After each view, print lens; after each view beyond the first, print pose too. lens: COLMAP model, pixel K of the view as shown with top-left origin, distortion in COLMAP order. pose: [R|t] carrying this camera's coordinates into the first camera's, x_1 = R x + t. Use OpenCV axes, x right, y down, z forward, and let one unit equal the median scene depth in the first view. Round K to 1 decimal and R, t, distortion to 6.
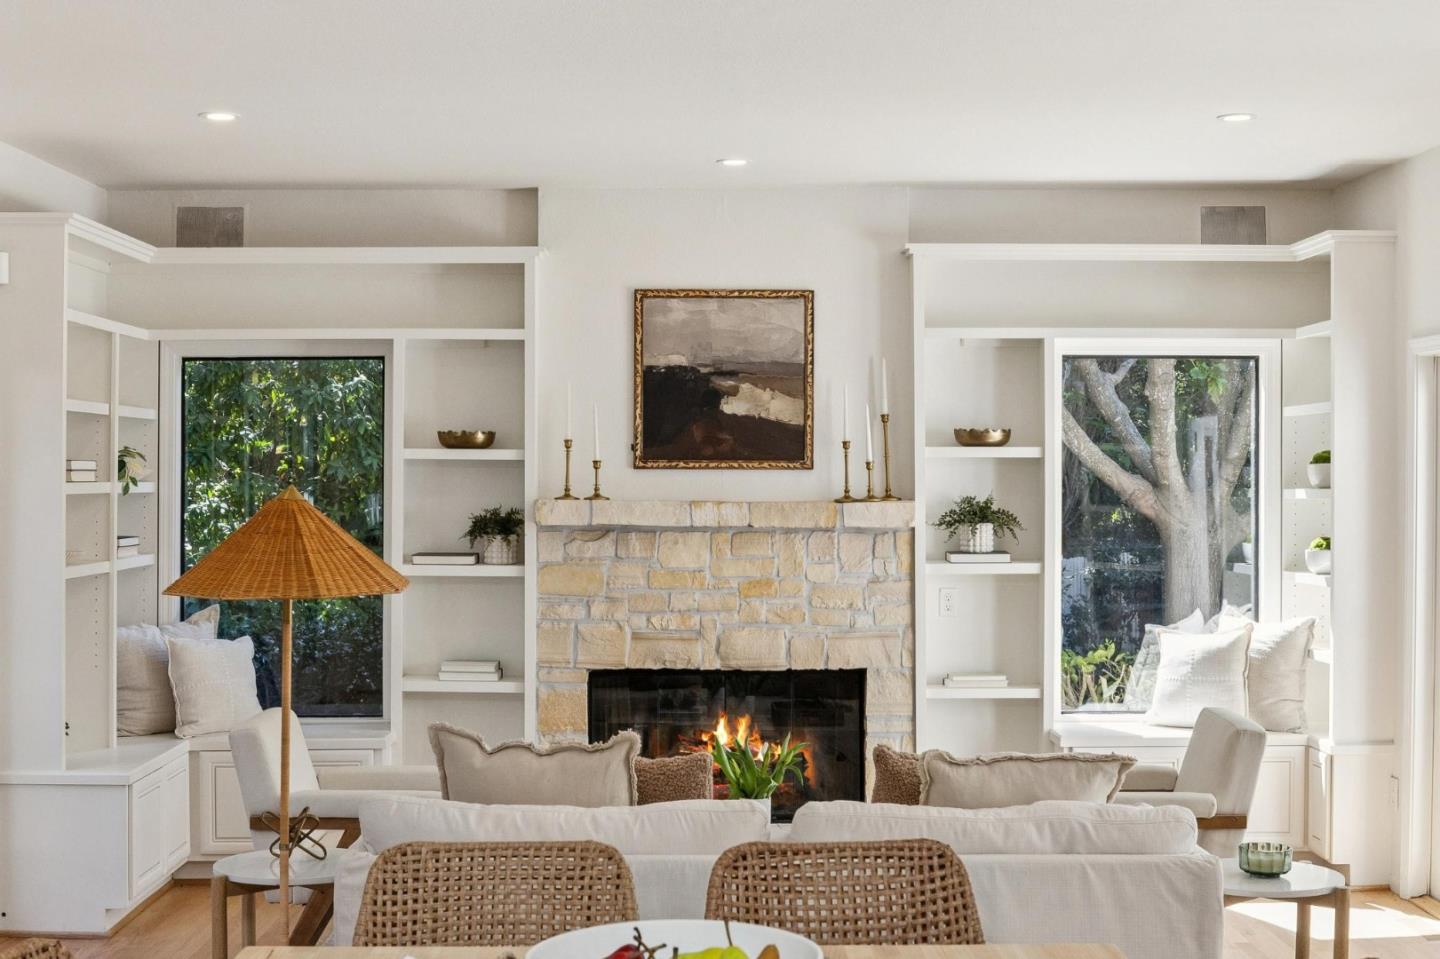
lens RADIAL K [[2140.7, 0, 720.0], [0, 2140.7, 479.5], [0, 0, 1]] dist [-0.063209, -0.046418]
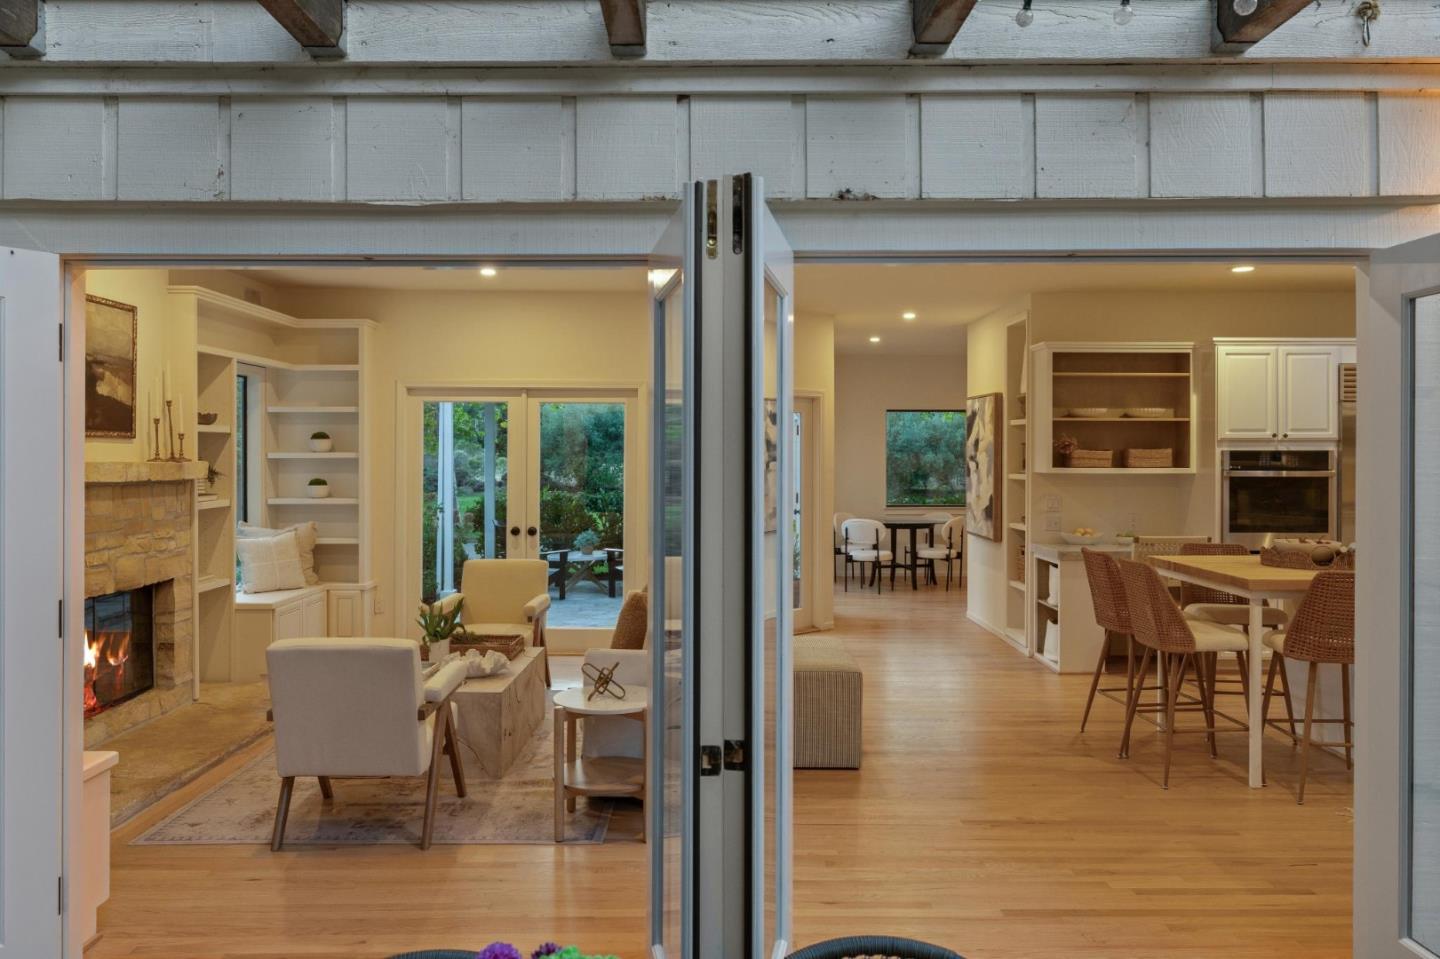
lens RADIAL K [[1057.8, 0, 717.4], [0, 1057.8, 457.1], [0, 0, 1]] dist [-0.005132, -0.000631]
pose [[0.015108, -0.003661, 0.999879, -0.630082], [0.001110, 0.999993, 0.003645, 0.005236], [-0.999885, 0.001055, 0.015112, 0.626790]]
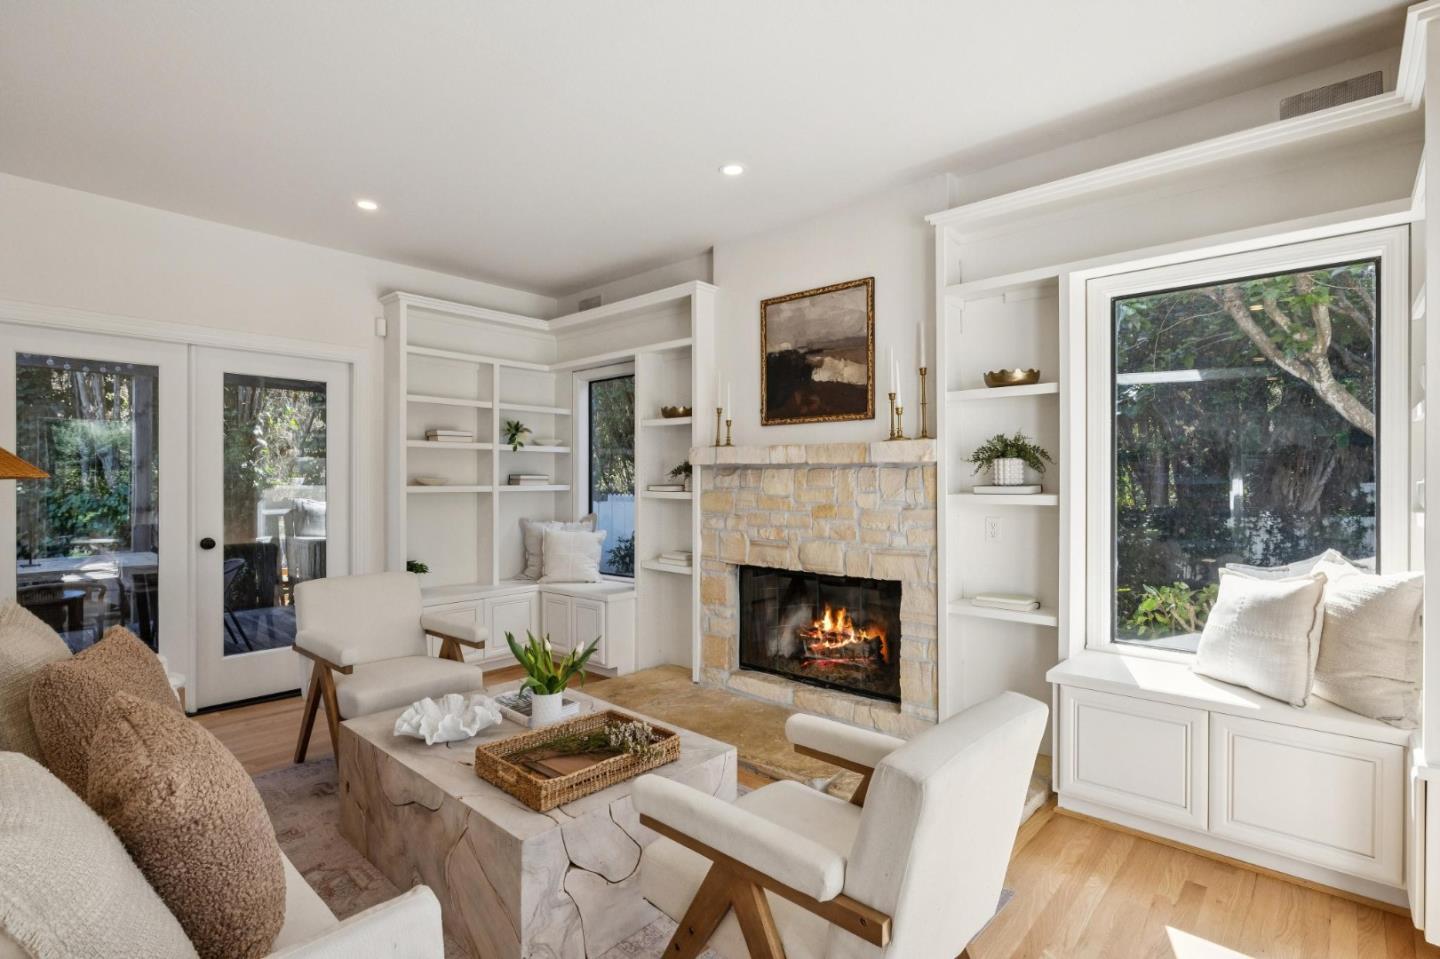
lens RADIAL K [[695.4, 0, 720.0], [0, 695.4, 479.5], [0, 0, 1]] dist [0.000475, -0.000179]
pose [[0.729586, -0.002276, -0.683885, 0.260721], [0.001773, 0.999997, -0.001436, 0.031845], [0.683886, -0.000165, 0.729589, 0.646371]]
